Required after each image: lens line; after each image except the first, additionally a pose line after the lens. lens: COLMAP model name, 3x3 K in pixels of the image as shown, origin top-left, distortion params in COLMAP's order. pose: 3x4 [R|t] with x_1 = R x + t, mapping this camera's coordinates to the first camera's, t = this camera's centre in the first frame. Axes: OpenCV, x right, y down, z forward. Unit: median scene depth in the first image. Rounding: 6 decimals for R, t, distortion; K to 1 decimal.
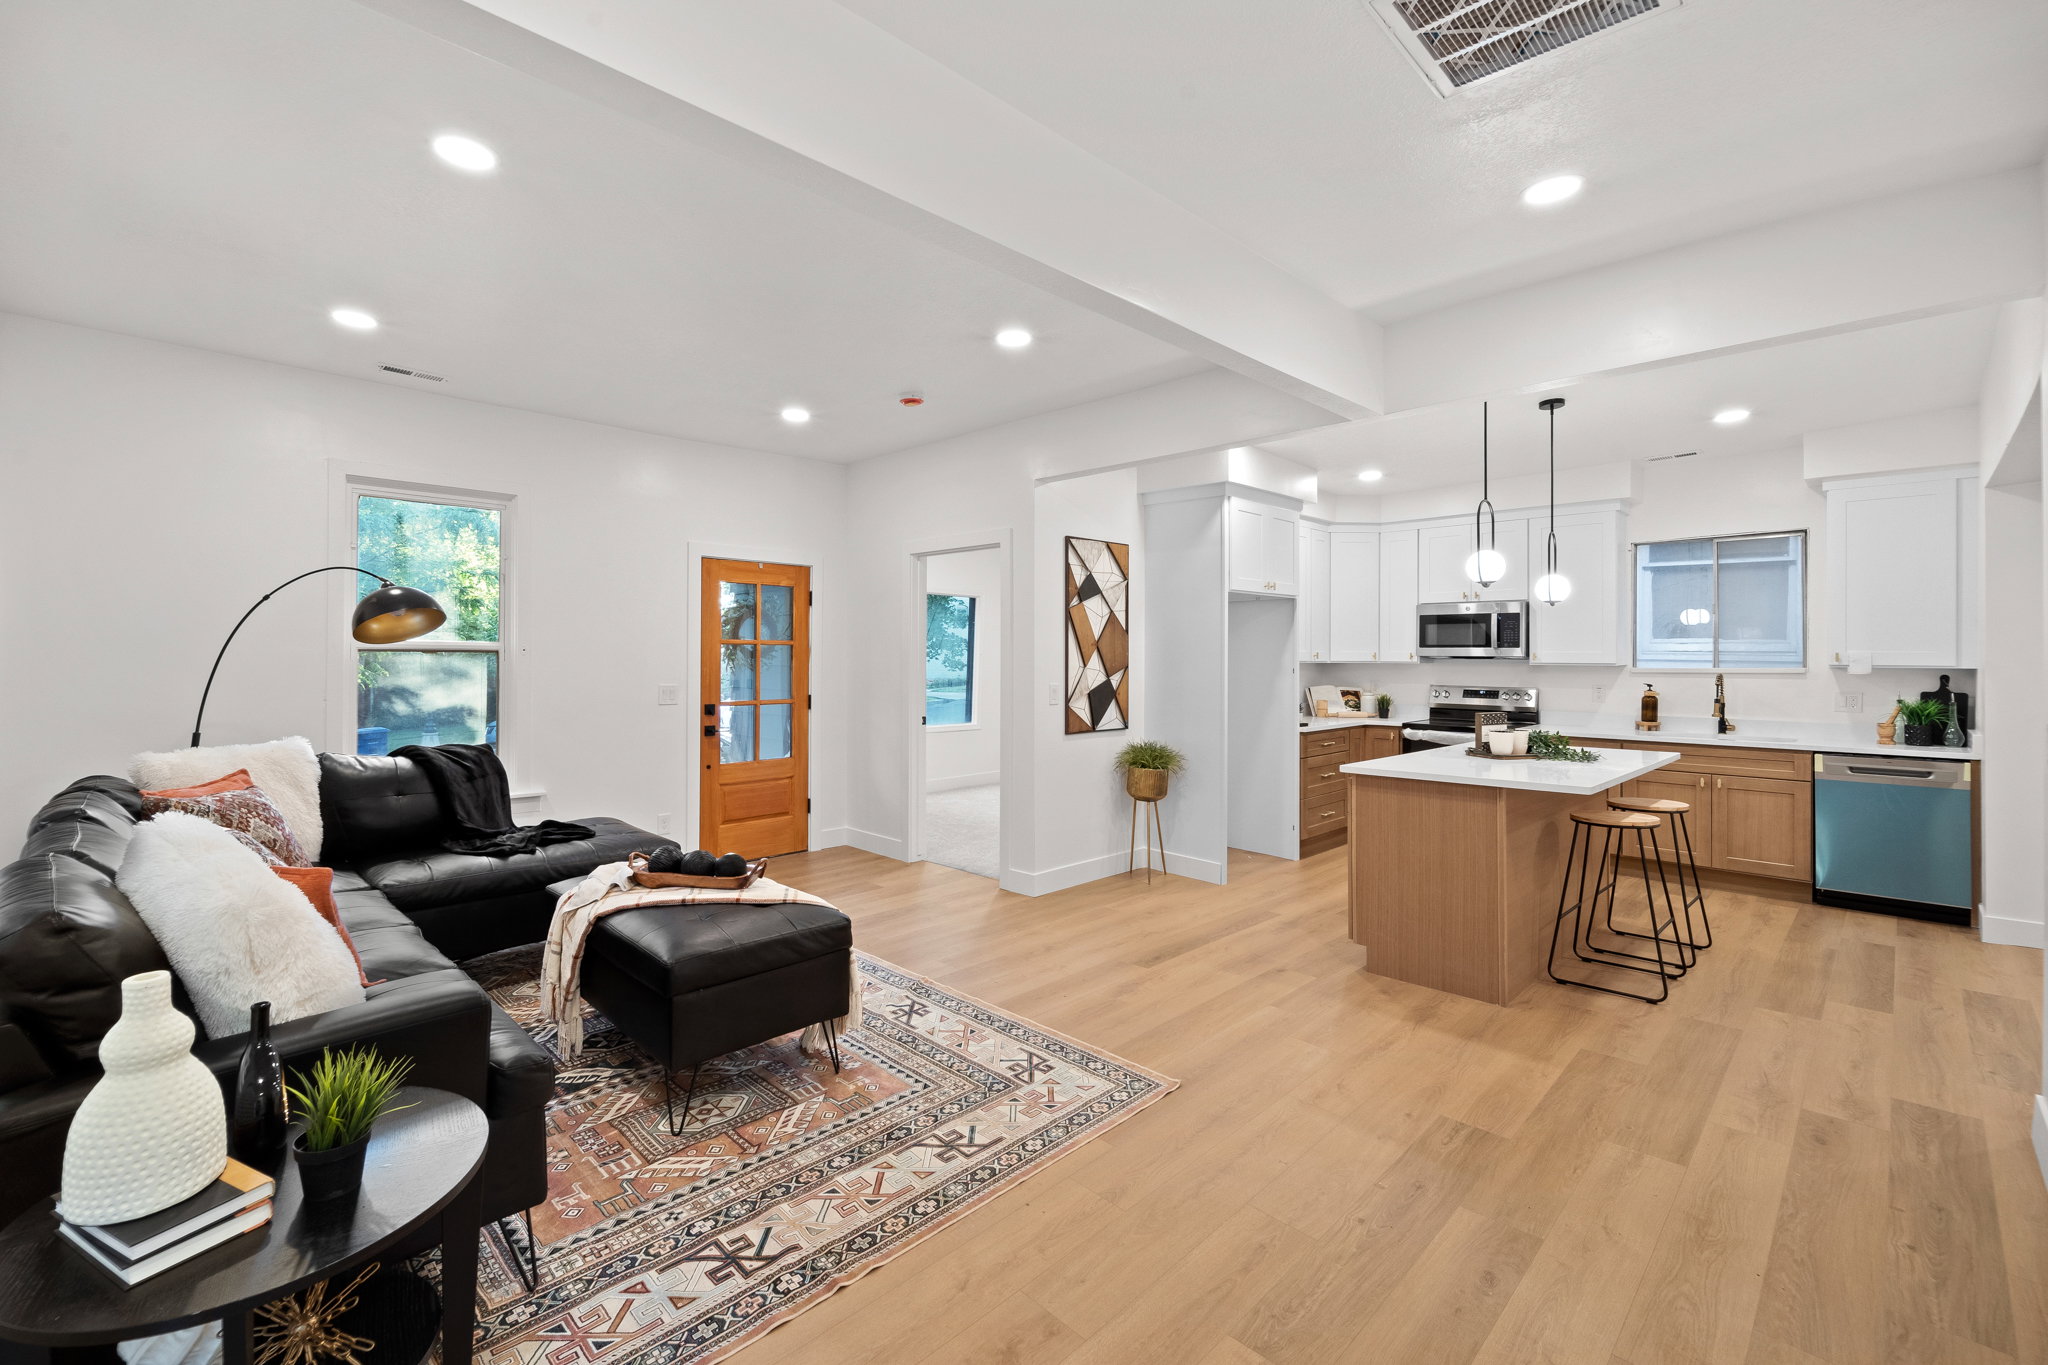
lens RADIAL K [[887.5, 0, 1023.0], [0, 887.5, 655.3], [0, 0, 1]] dist [0.000375, -0.000256]
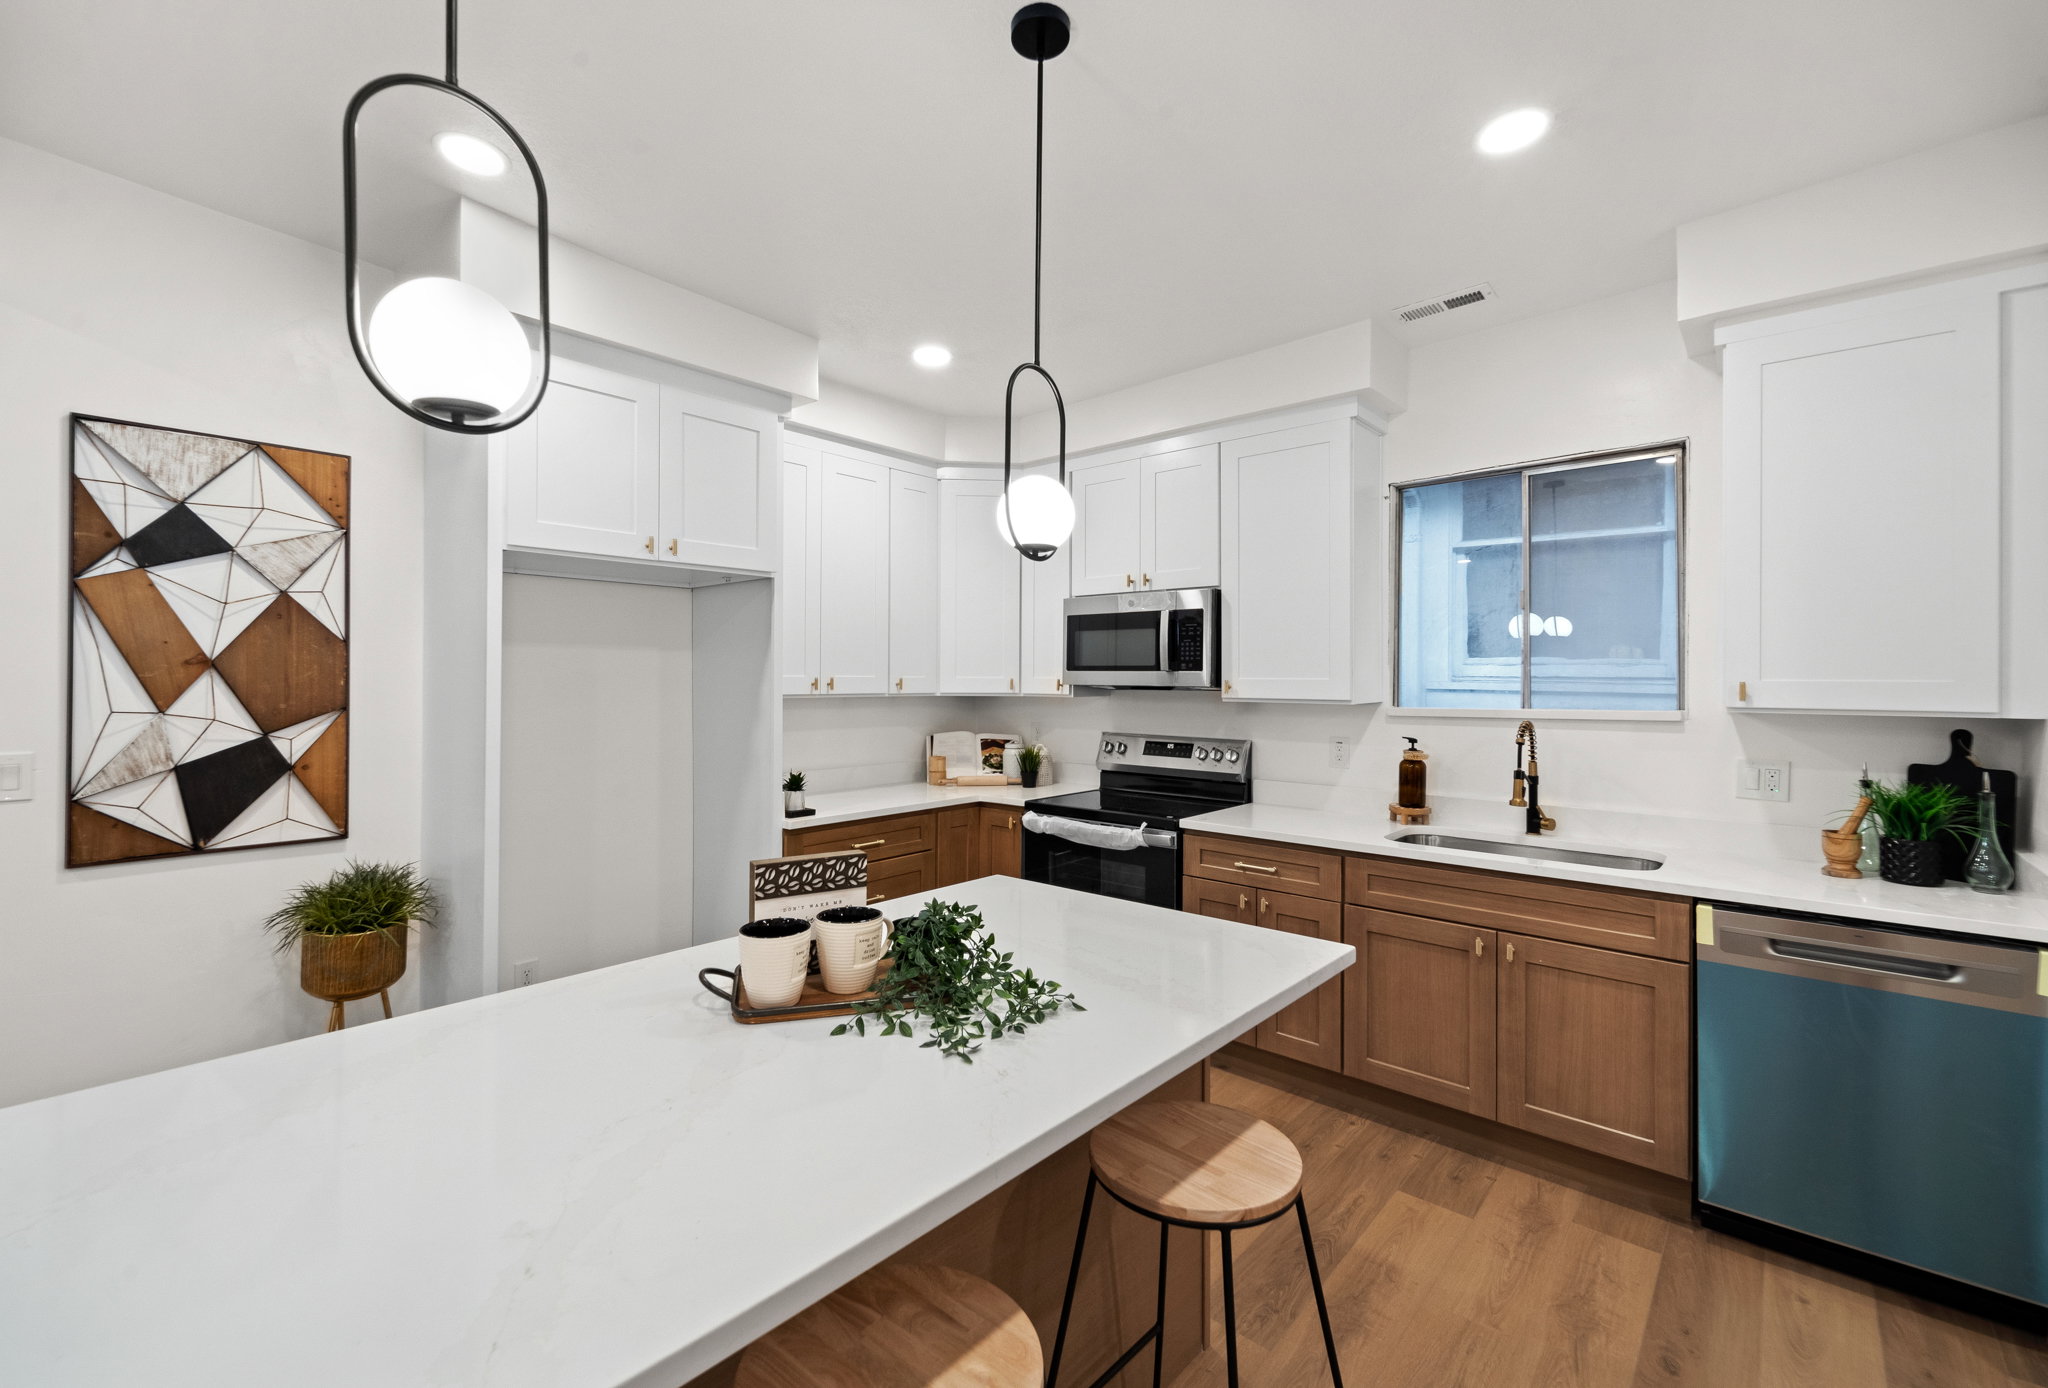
lens RADIAL K [[860.4, 0, 1032.3], [0, 860.4, 679.2], [0, 0, 1]] dist [0.000918, 0.000311]
pose [[0.998071, 0.001053, 0.062080, 0.466271], [-0.001051, 0.999999, -0.000067, -0.003505], [-0.062080, 0.000002, 0.998071, 0.516145]]
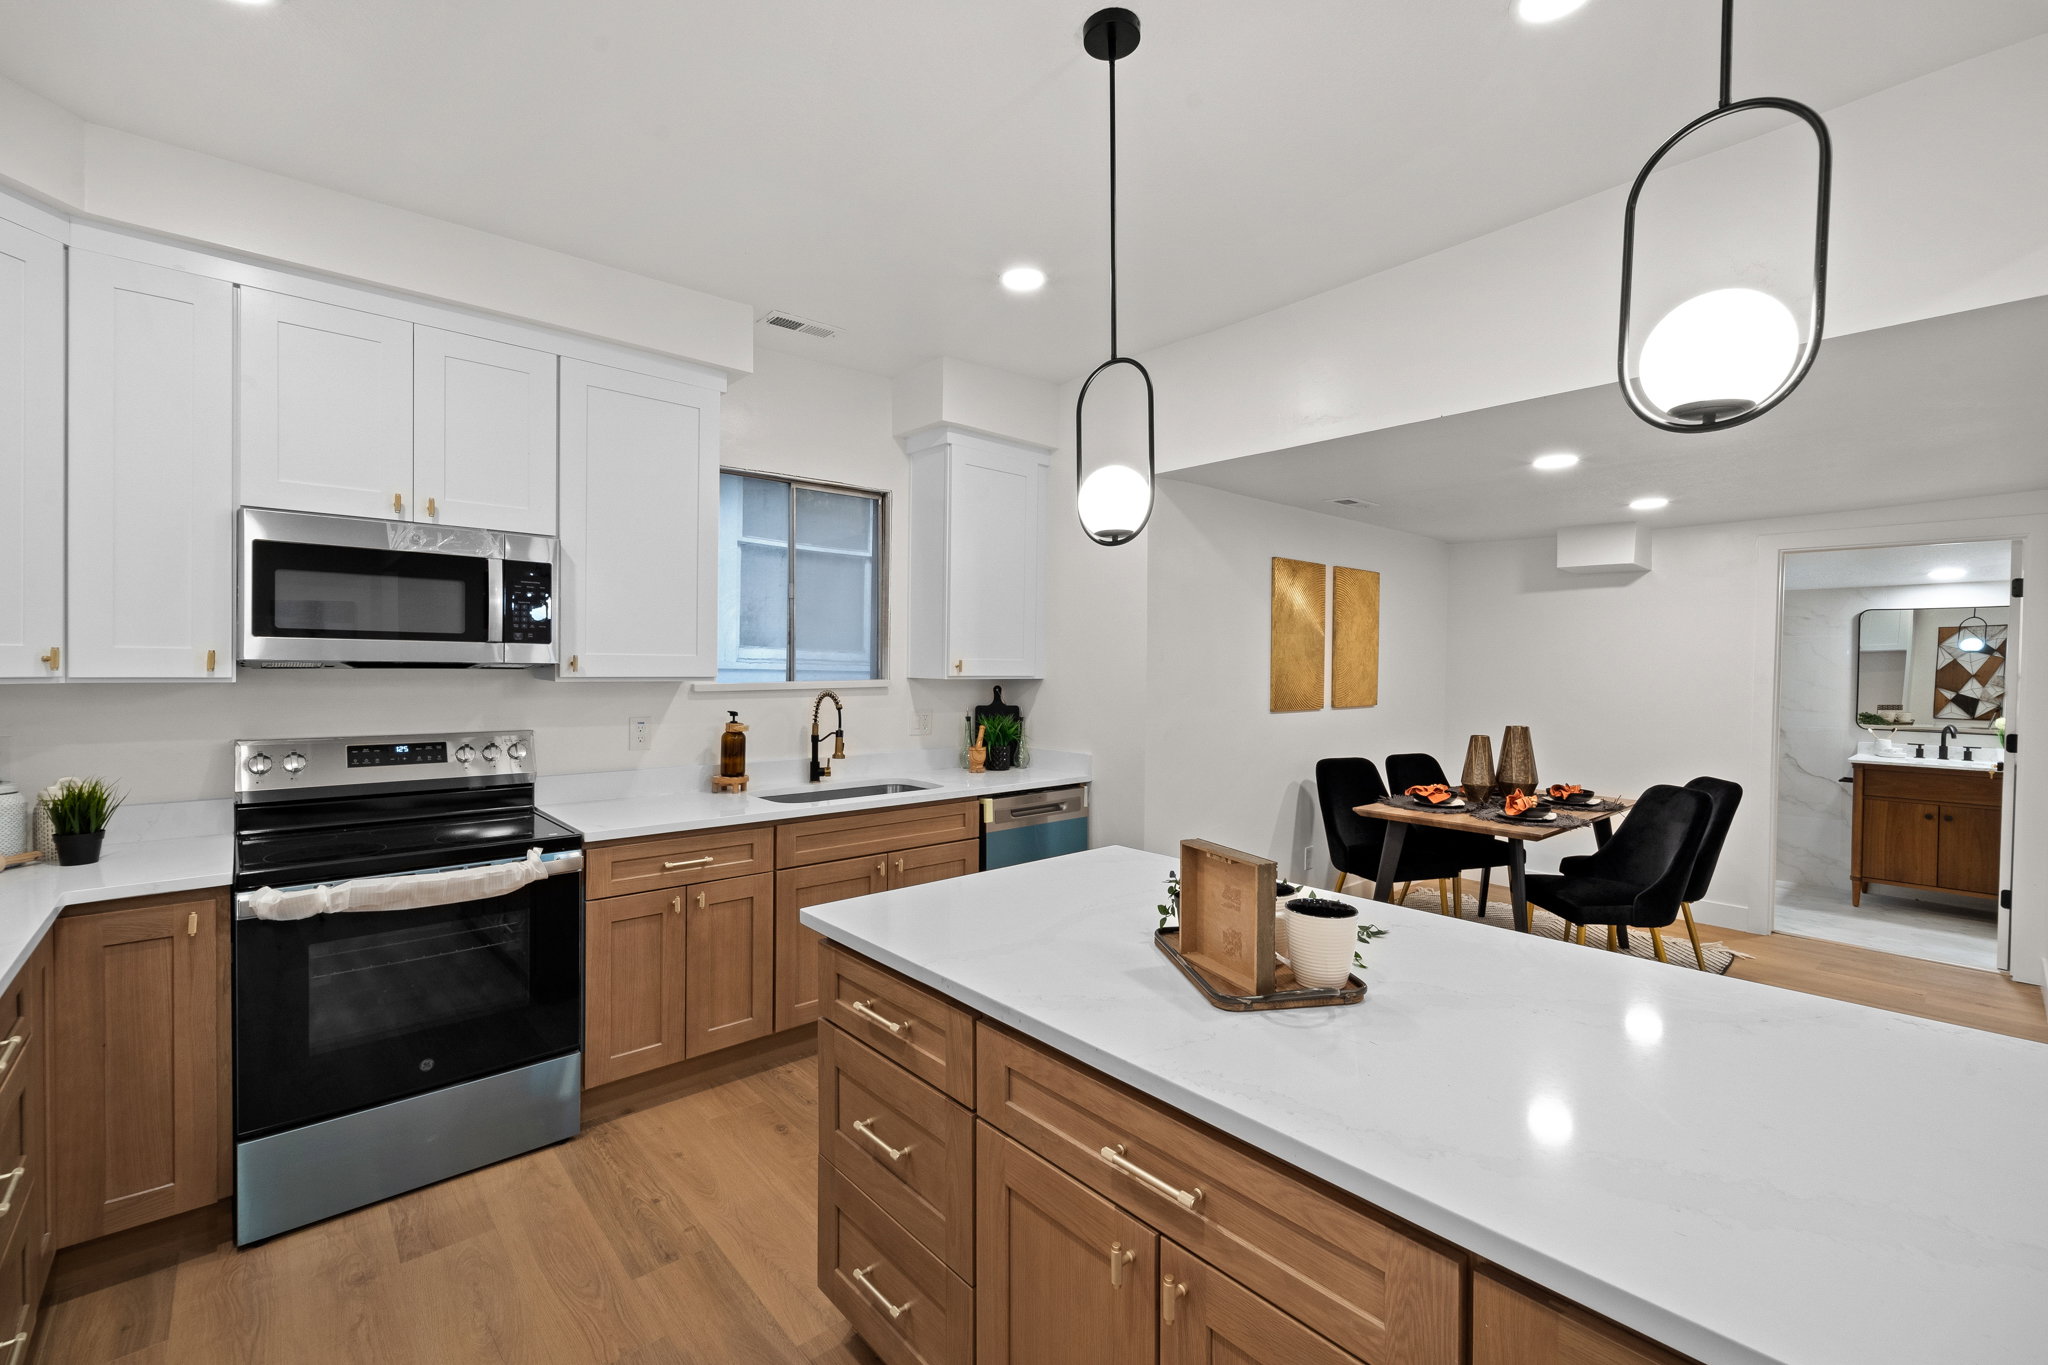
lens RADIAL K [[853.1, 0, 1010.9], [0, 853.1, 675.4], [0, 0, 1]] dist [-0.000250, -0.000409]
pose [[0.076421, -0.016231, 0.996944, 0.173379], [-0.010028, 0.999804, 0.017046, -0.002548], [-0.997025, -0.011300, 0.076243, 0.824288]]
